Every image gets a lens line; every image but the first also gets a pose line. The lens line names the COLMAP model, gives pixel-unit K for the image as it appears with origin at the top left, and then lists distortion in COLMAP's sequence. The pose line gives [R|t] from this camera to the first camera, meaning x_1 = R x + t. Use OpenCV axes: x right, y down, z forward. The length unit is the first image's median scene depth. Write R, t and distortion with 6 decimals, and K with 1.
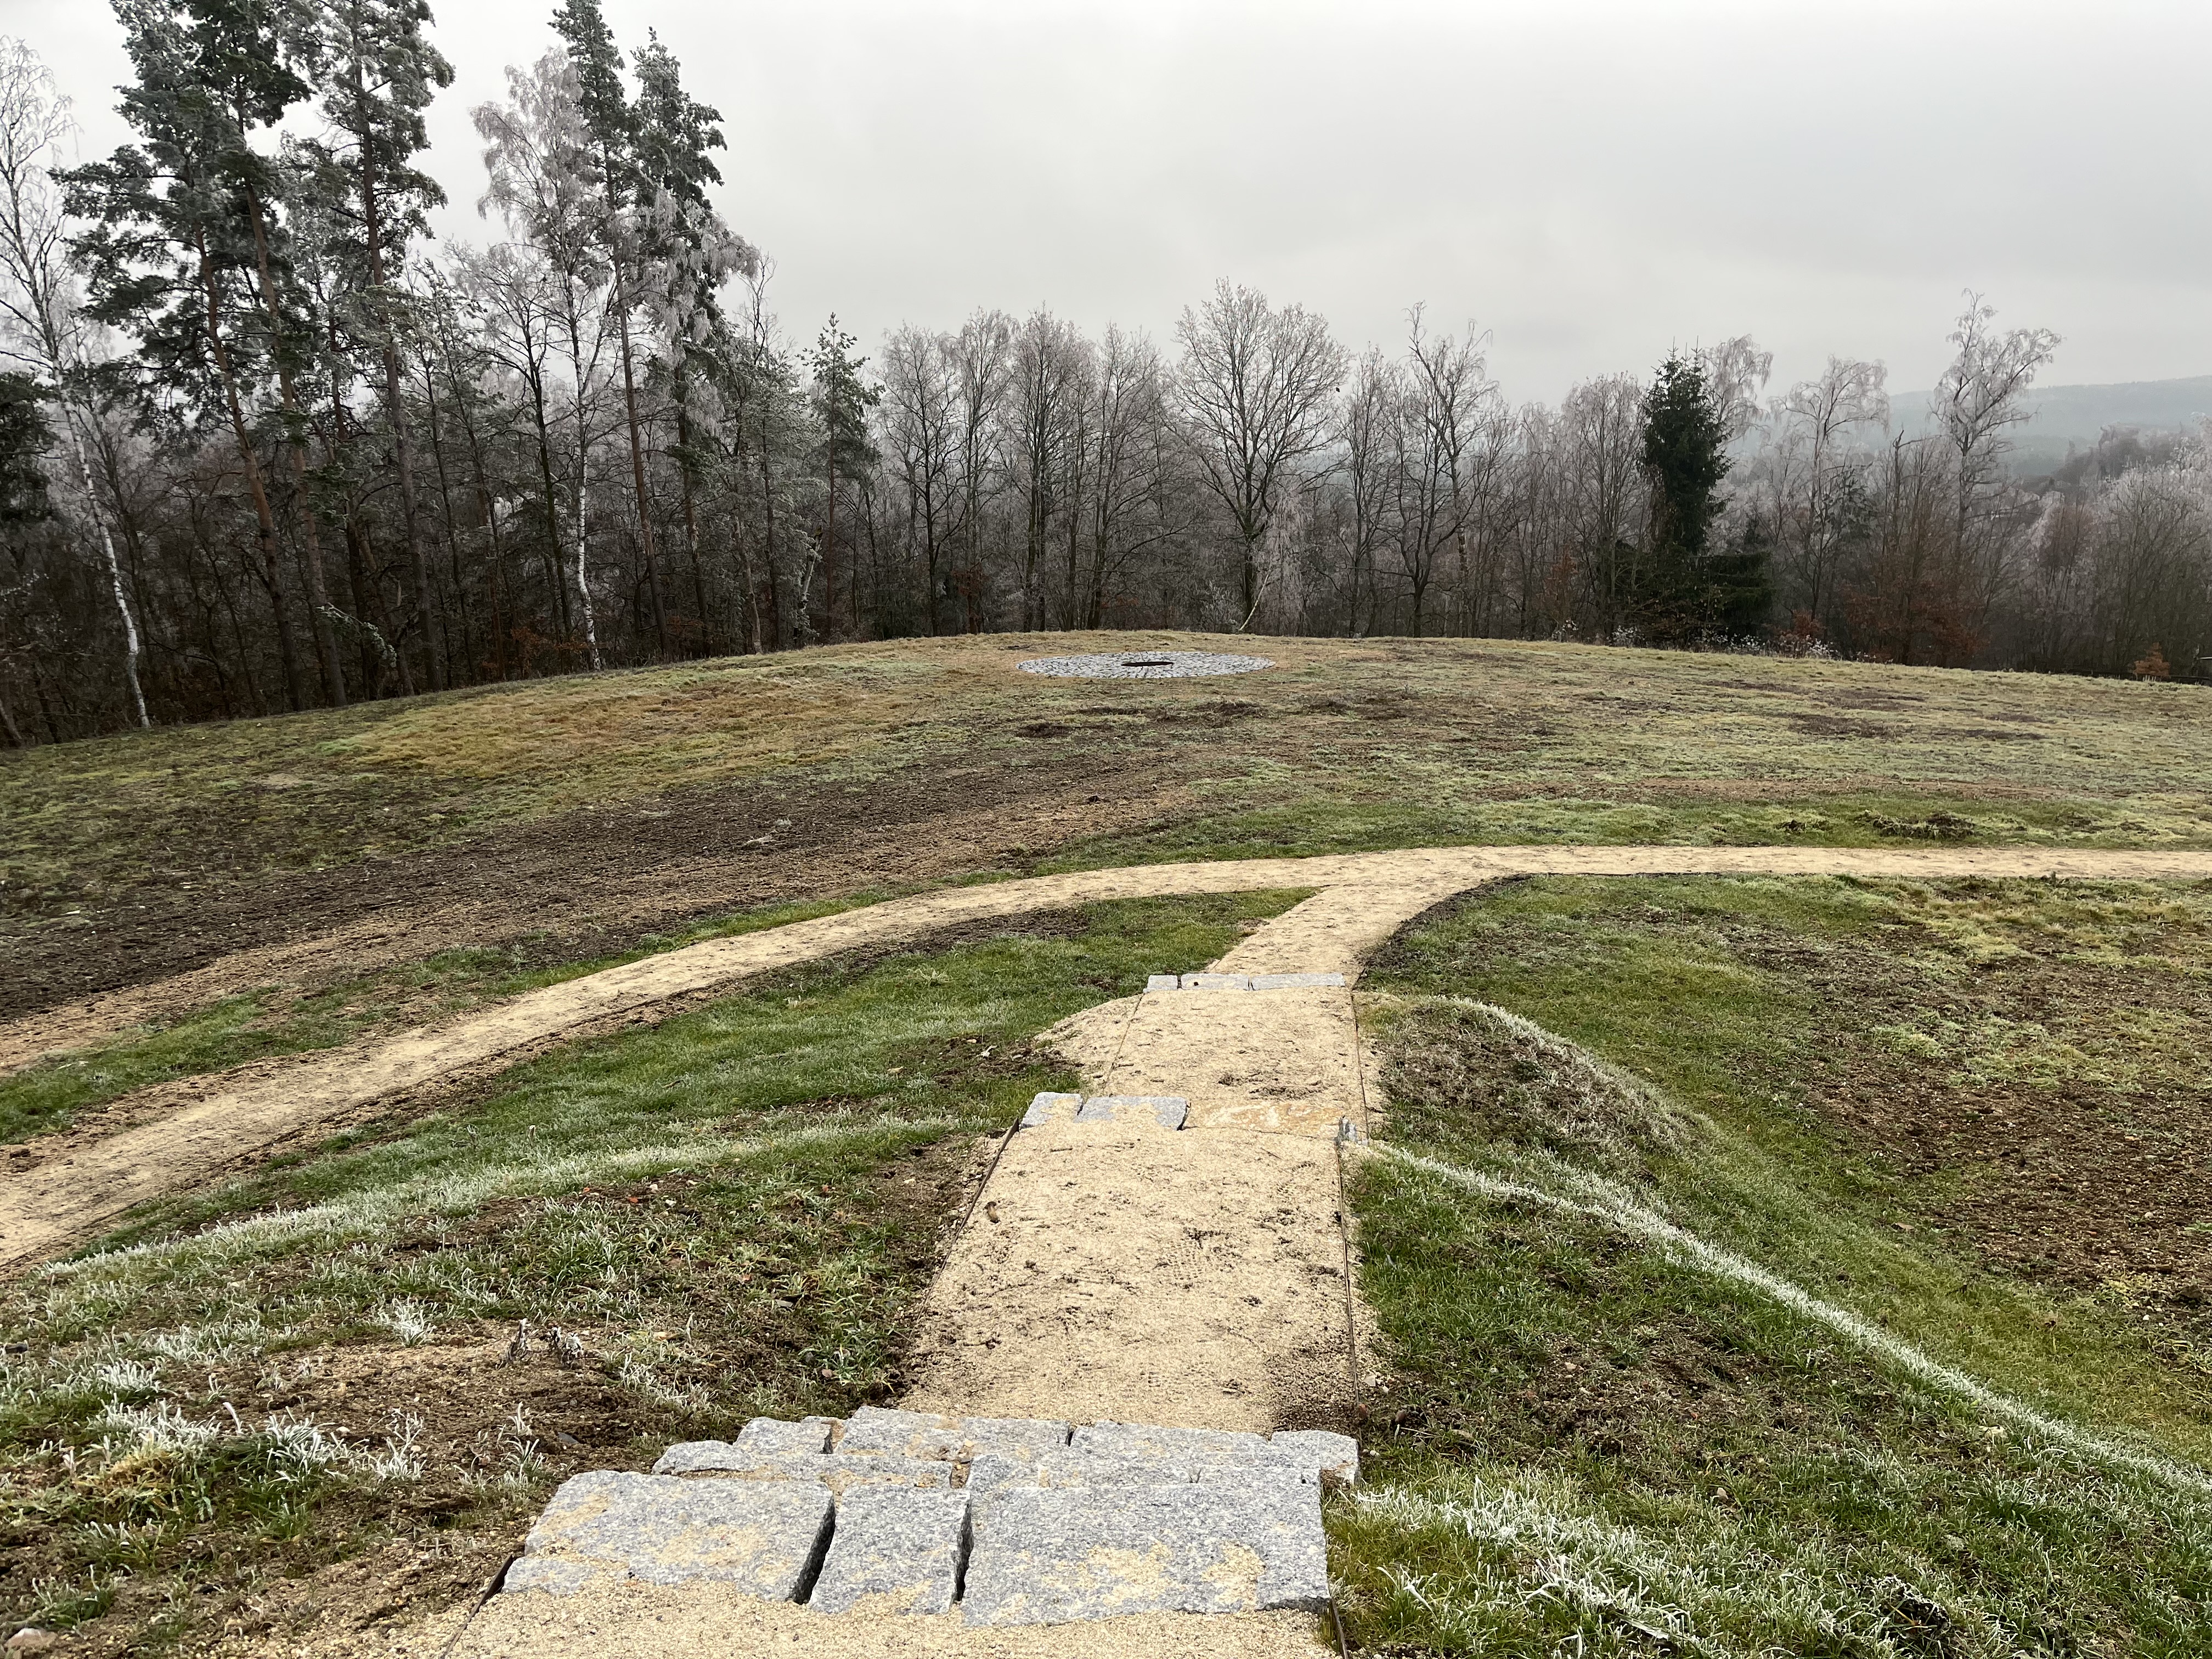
lens RADIAL K [[1631.1, 0, 1111.5], [0, 1631.1, 808.1], [0, 0, 1]] dist [0.112077, -0.152310]
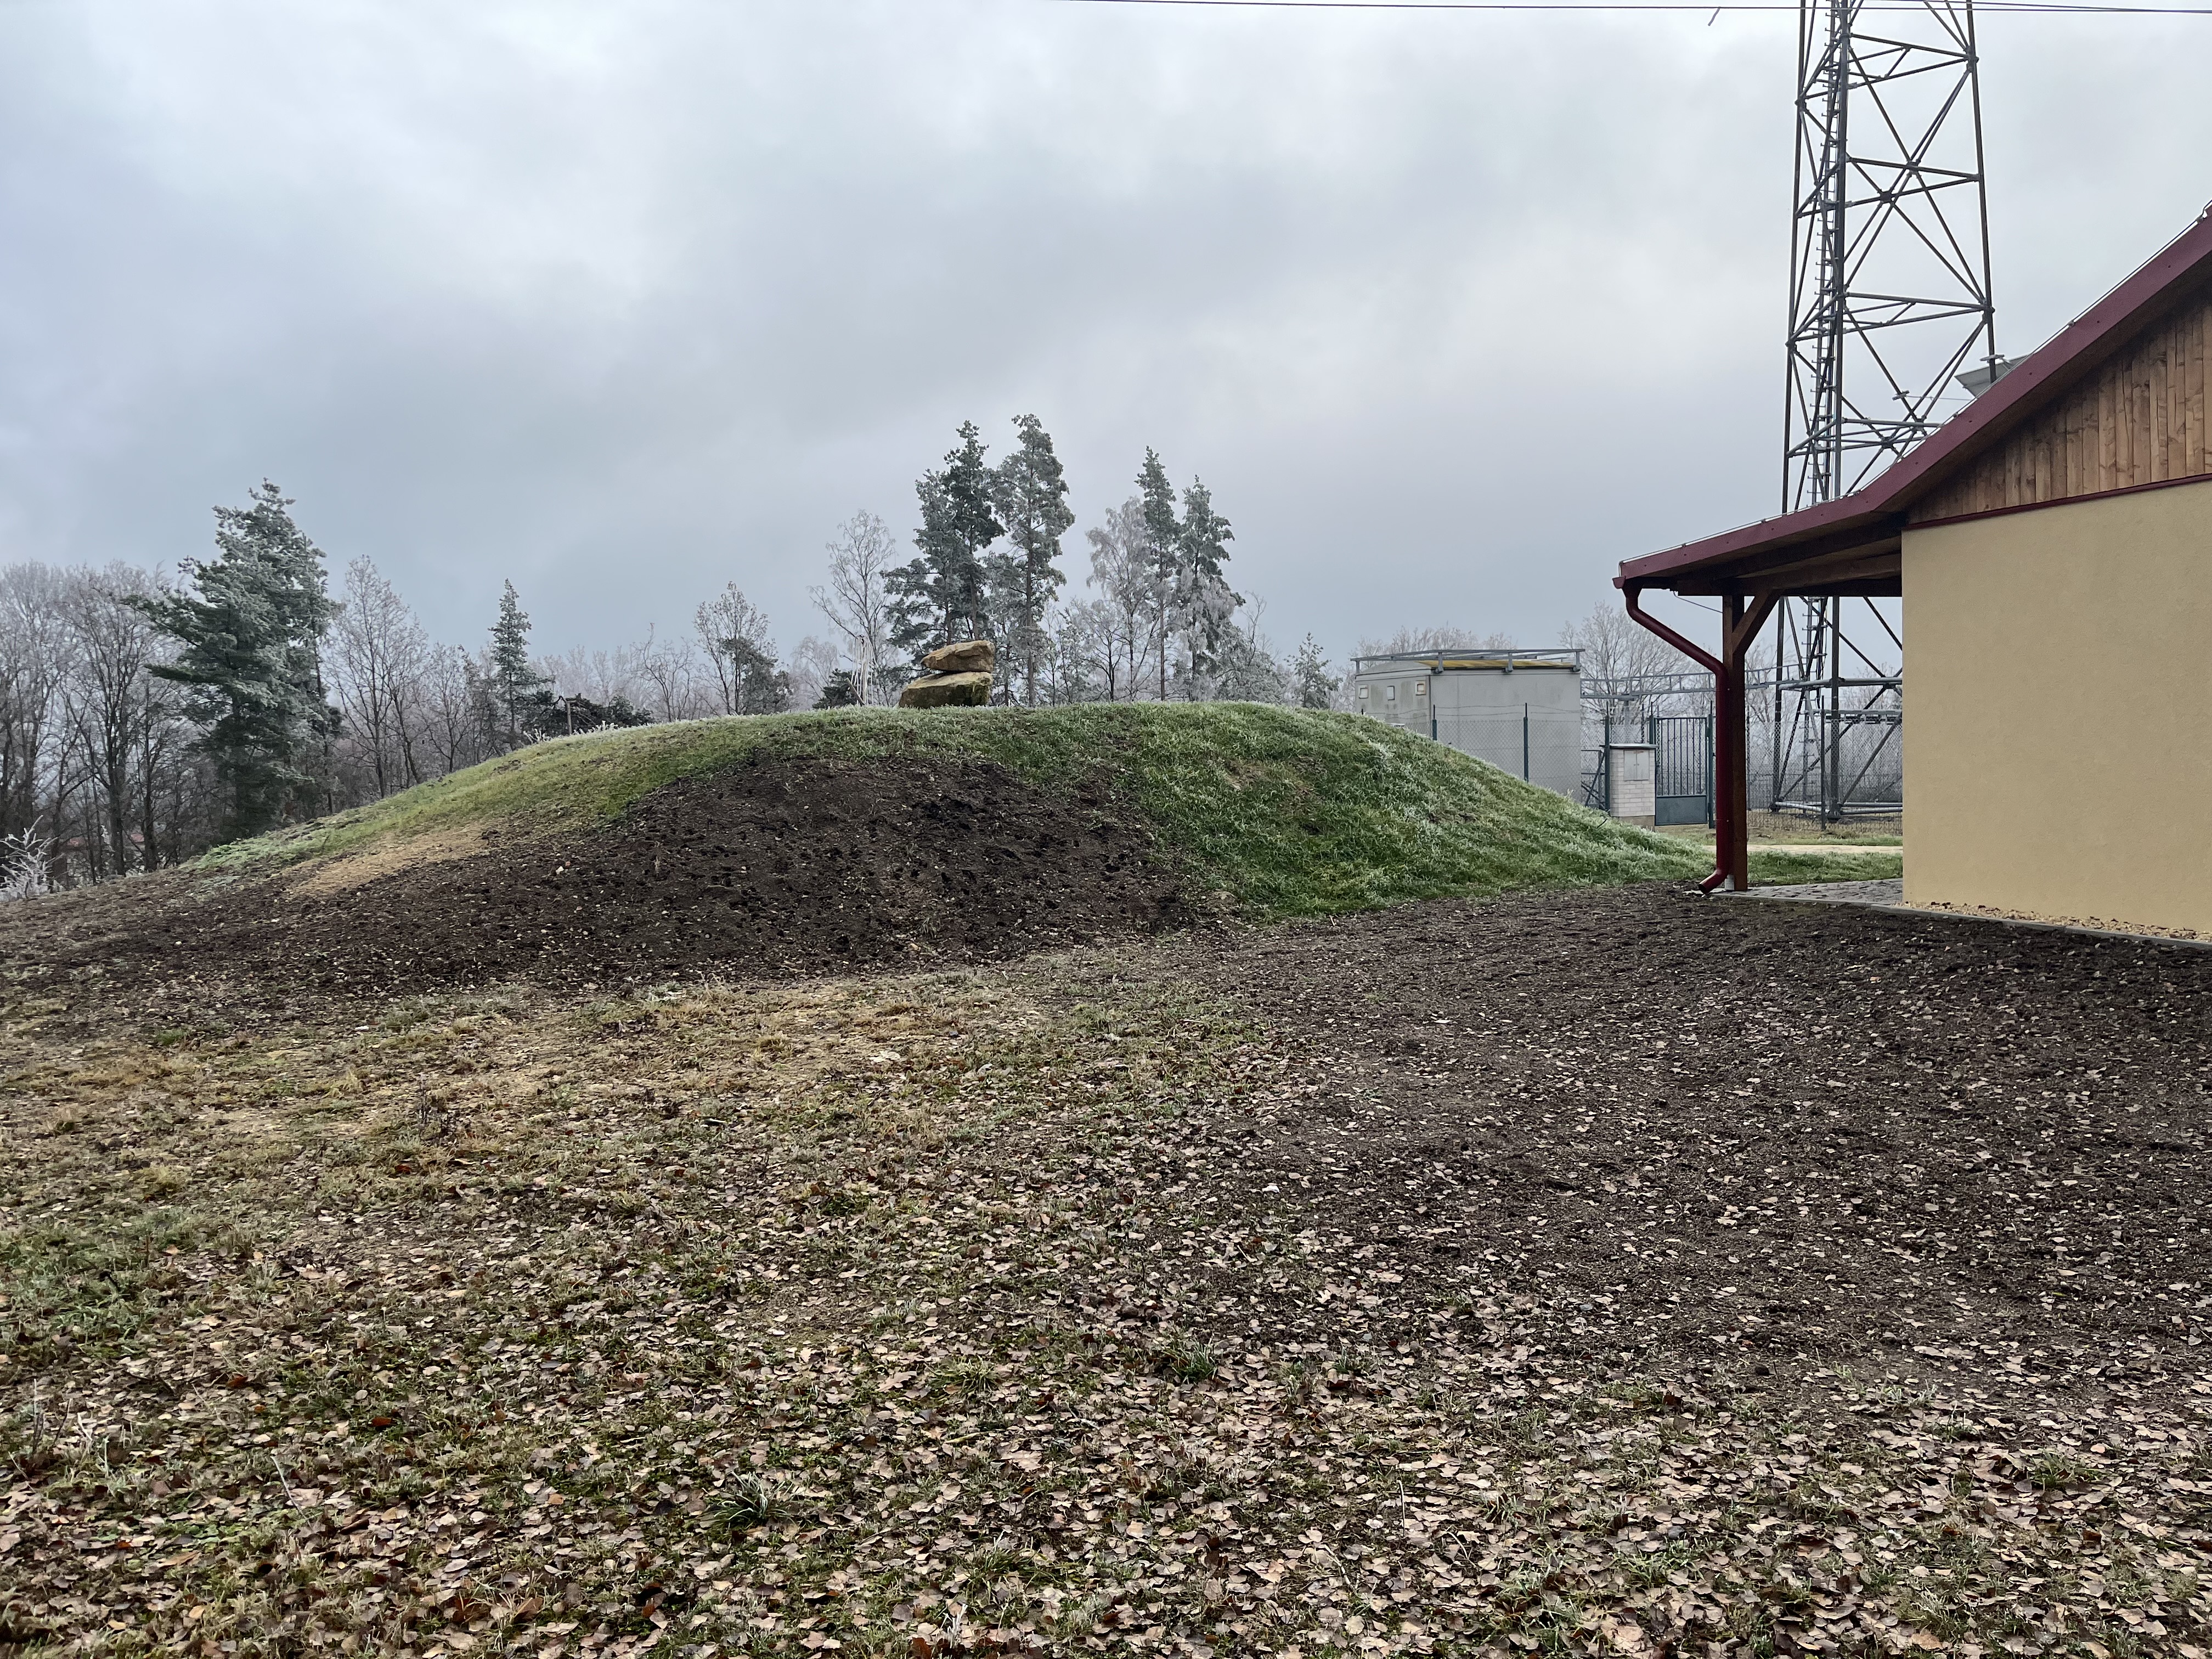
lens RADIAL K [[1631.1, 0, 1111.5], [0, 1631.1, 808.1], [0, 0, 1]] dist [0.112077, -0.152310]
pose [[0.926748, 0.028679, -0.374587, 0.355113], [-0.093891, 0.983122, -0.157022, 0.173765], [0.363761, 0.180690, 0.913799, -0.635113]]
